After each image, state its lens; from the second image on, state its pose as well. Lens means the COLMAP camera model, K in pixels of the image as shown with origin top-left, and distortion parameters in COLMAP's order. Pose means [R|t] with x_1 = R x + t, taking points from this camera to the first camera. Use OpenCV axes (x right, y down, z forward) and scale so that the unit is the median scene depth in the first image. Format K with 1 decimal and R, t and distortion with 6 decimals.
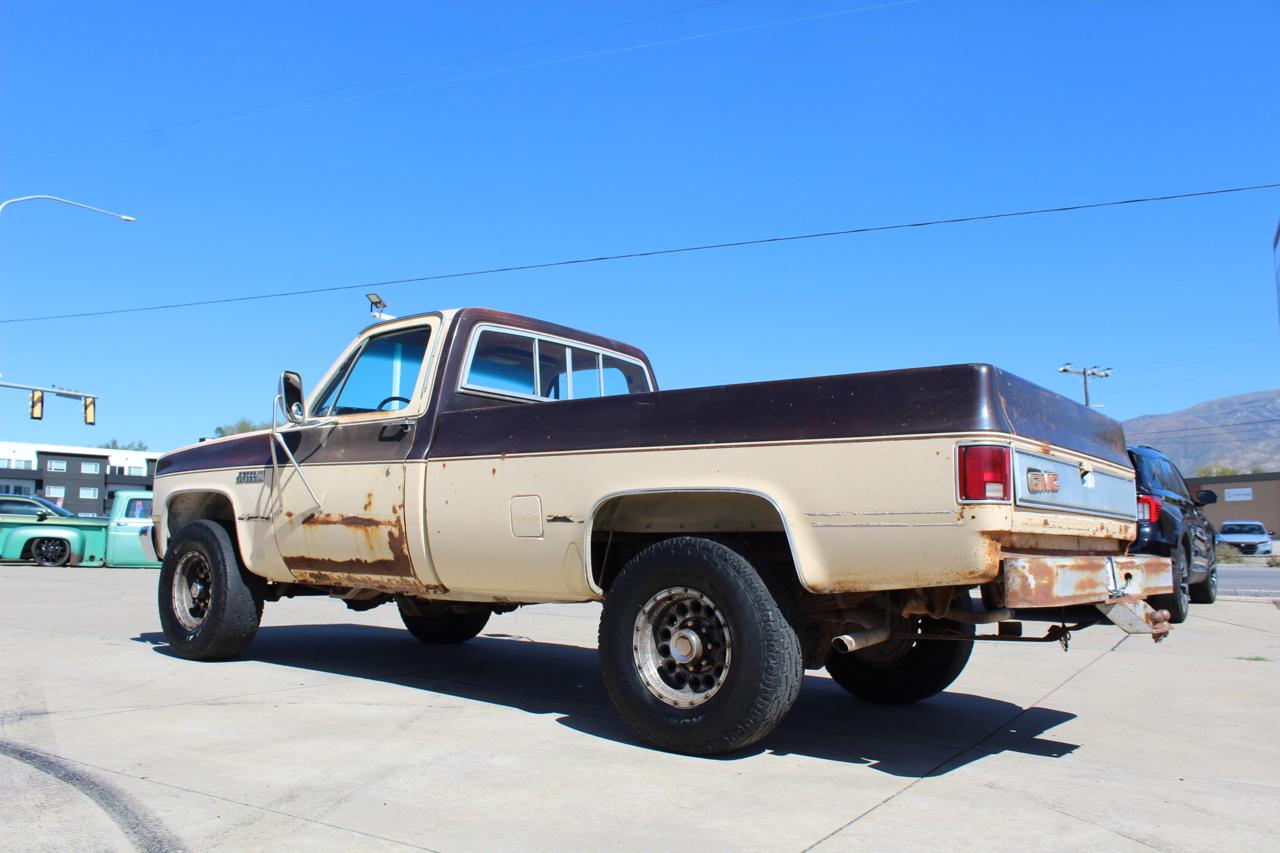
lens RADIAL K [[1094.5, 0, 617.0], [0, 1094.5, 416.2], [0, 0, 1]] dist [-0.163712, 0.136304]
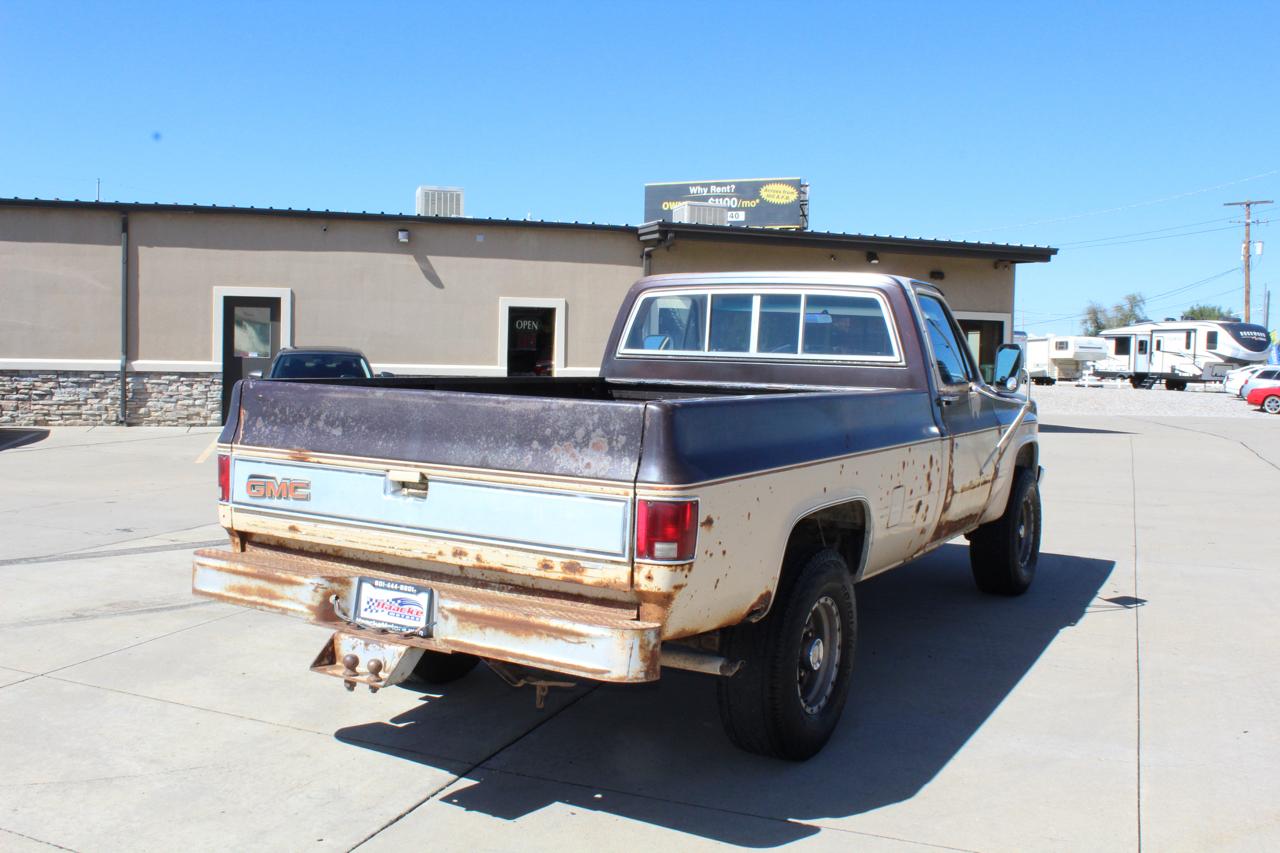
lens RADIAL K [[1195.9, 0, 633.3], [0, 1195.9, 449.9], [0, 0, 1]] dist [-0.098354, 0.000000]
pose [[0.135601, 0.067774, -0.988443, 1.110917], [0.095050, 0.992166, 0.081069, -0.025490], [0.986194, -0.104944, 0.128097, 0.844026]]
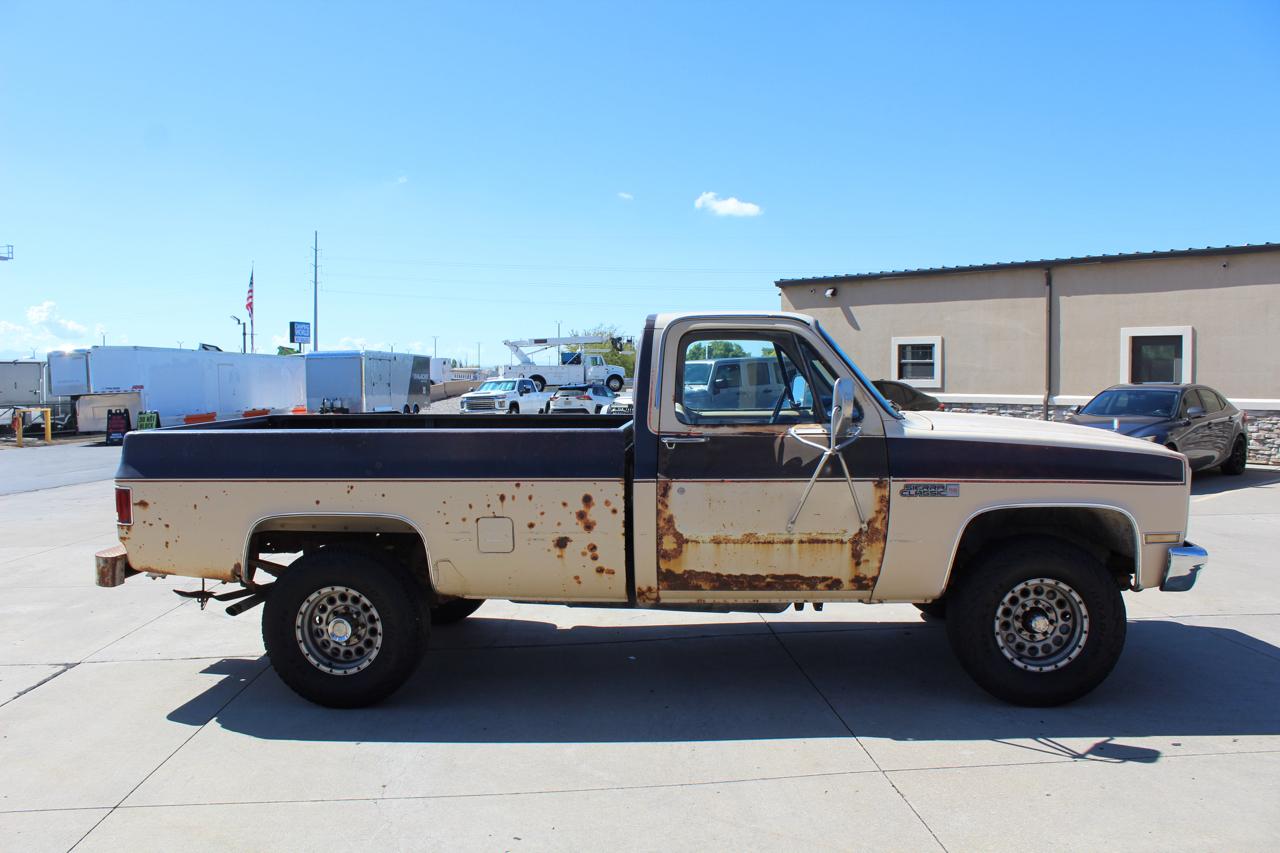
lens RADIAL K [[1065.6, 0, 635.3], [0, 1065.6, 448.3], [0, 0, 1]] dist [-0.169789, 0.140211]
pose [[-0.826991, 0.027176, -0.561558, 0.602698], [0.057383, 0.997695, -0.036225, 0.085502], [0.559279, -0.062181, -0.826644, 2.057620]]
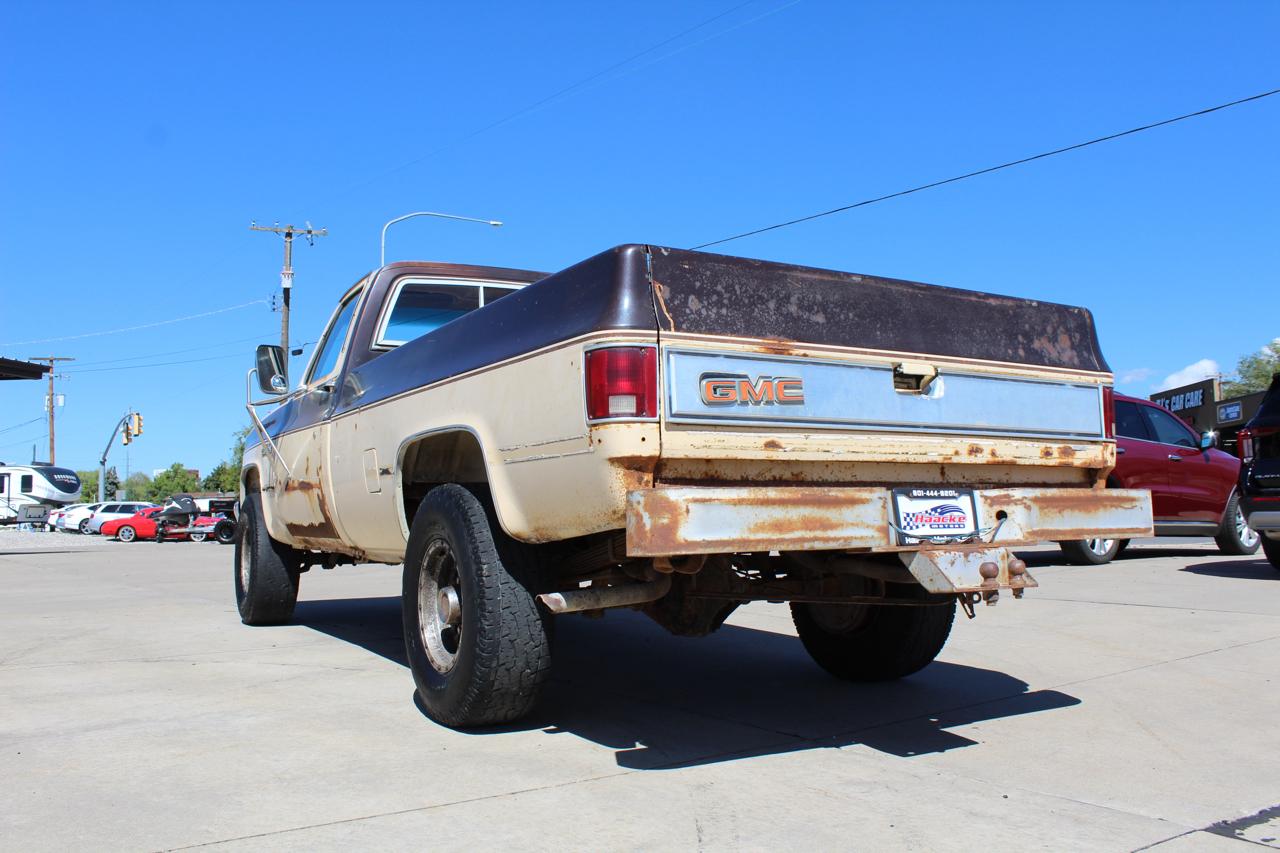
lens RADIAL K [[1094.5, 0, 627.0], [0, 1094.5, 428.0], [0, 0, 1]] dist [-0.163712, 0.136304]
pose [[0.925666, -0.062973, -0.373063, 0.423915], [0.076241, 0.996870, 0.020901, 0.045533], [0.370580, -0.047790, 0.927570, 0.178863]]
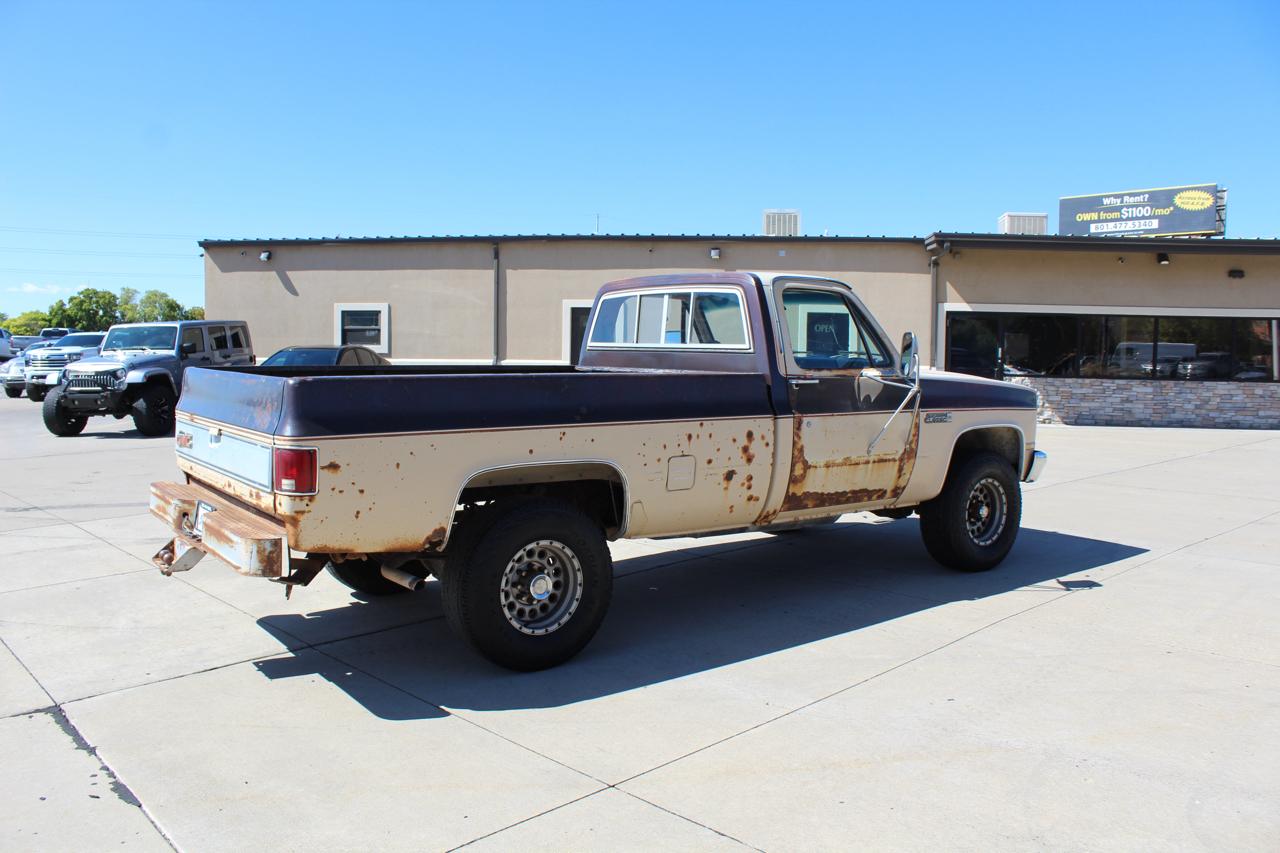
lens RADIAL K [[1065.6, 0, 643.6], [0, 1065.6, 433.8], [0, 0, 1]] dist [-0.169789, 0.140211]
pose [[-0.257969, 0.058433, -0.964384, 1.160865], [0.097134, 0.994681, 0.034285, 0.045994], [0.961258, -0.084830, -0.262273, 1.417999]]
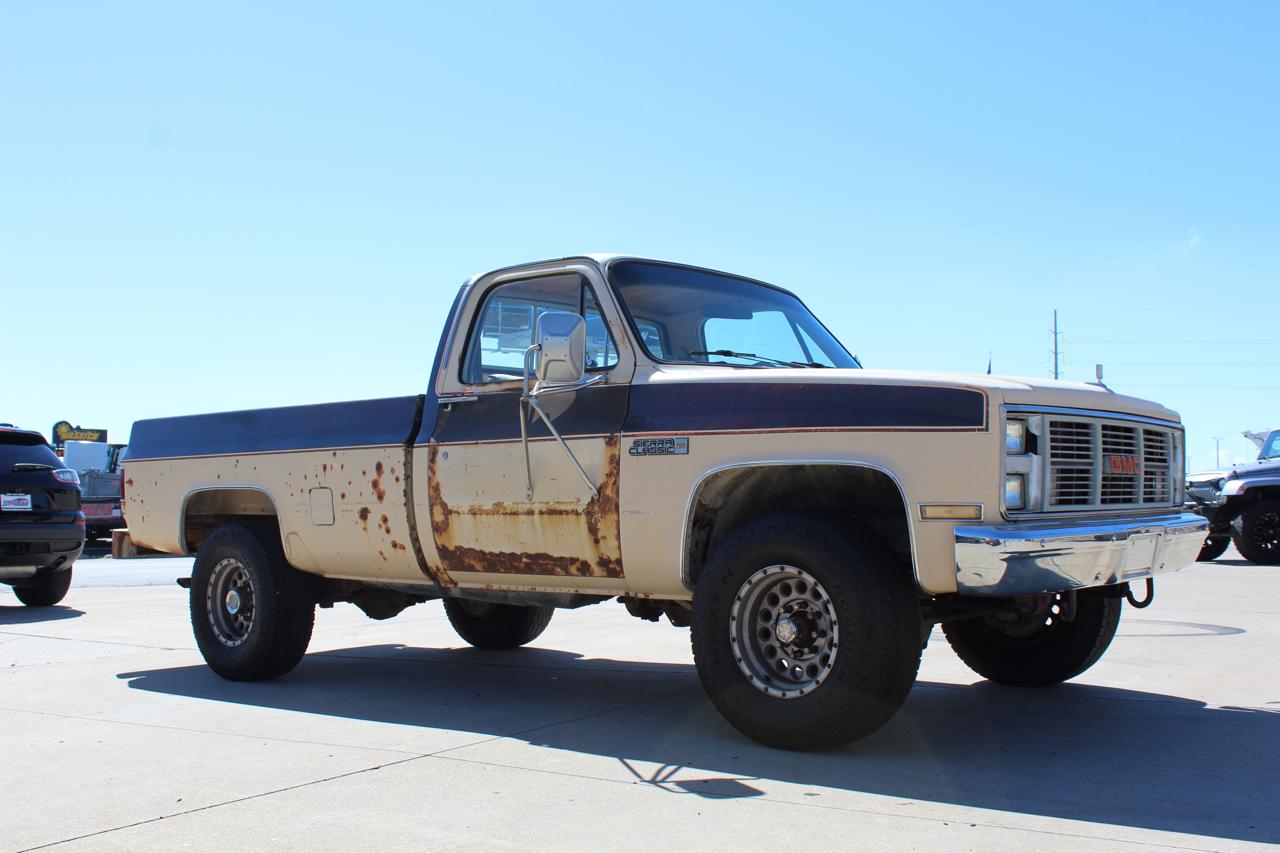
lens RADIAL K [[1316.1, 0, 637.7], [0, 1316.1, 430.1], [0, 0, 1]] dist [-0.098326, 0.000000]
pose [[-0.999336, -0.009228, 0.035239, -0.156389], [-0.015021, 0.985695, -0.167868, 0.247101], [-0.033186, -0.168286, -0.985179, 2.337460]]
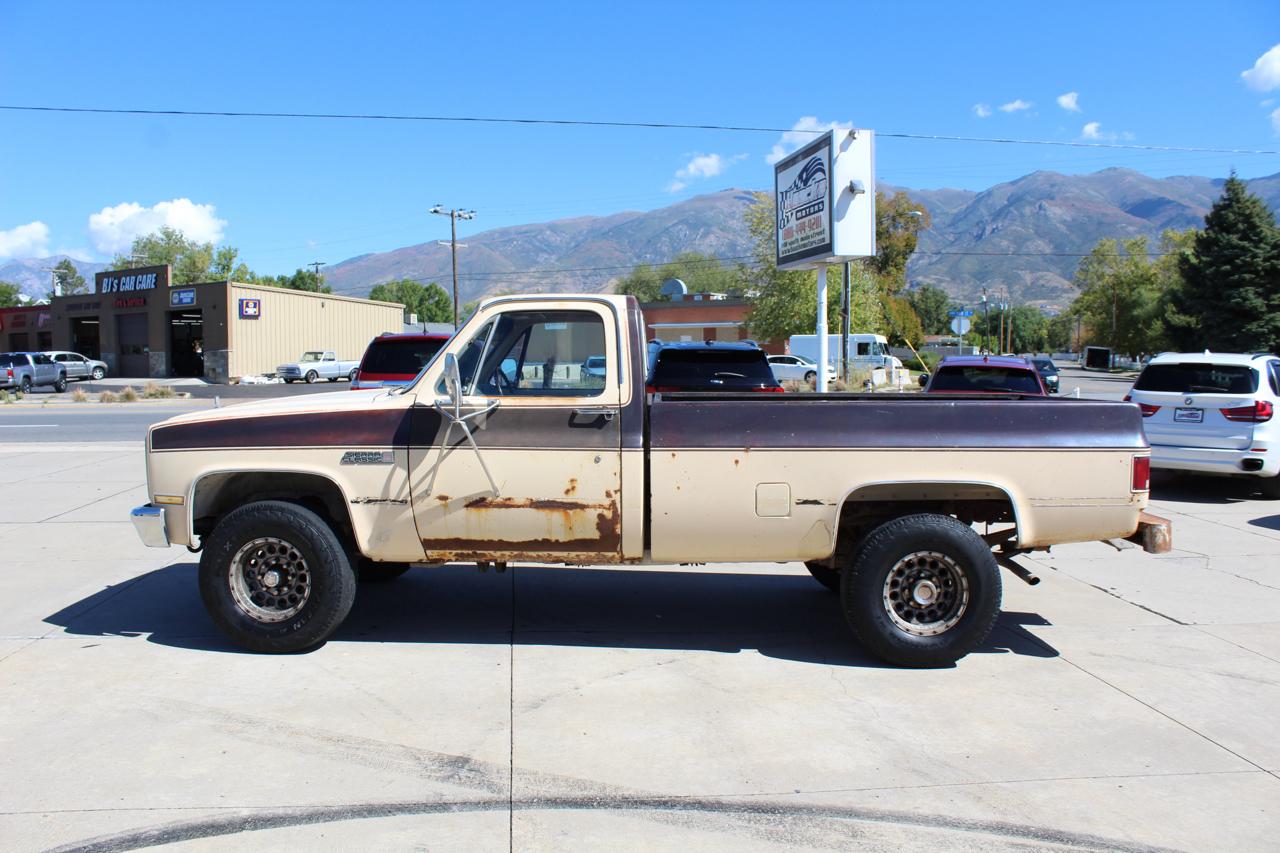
lens RADIAL K [[1065.6, 0, 625.0], [0, 1065.6, 430.5], [0, 0, 1]] dist [-0.169789, 0.140211]
pose [[0.801898, -0.056417, 0.594791, -0.795617], [-0.055000, 0.984334, 0.167516, -0.149841], [-0.594924, -0.167044, 0.786233, 0.167596]]
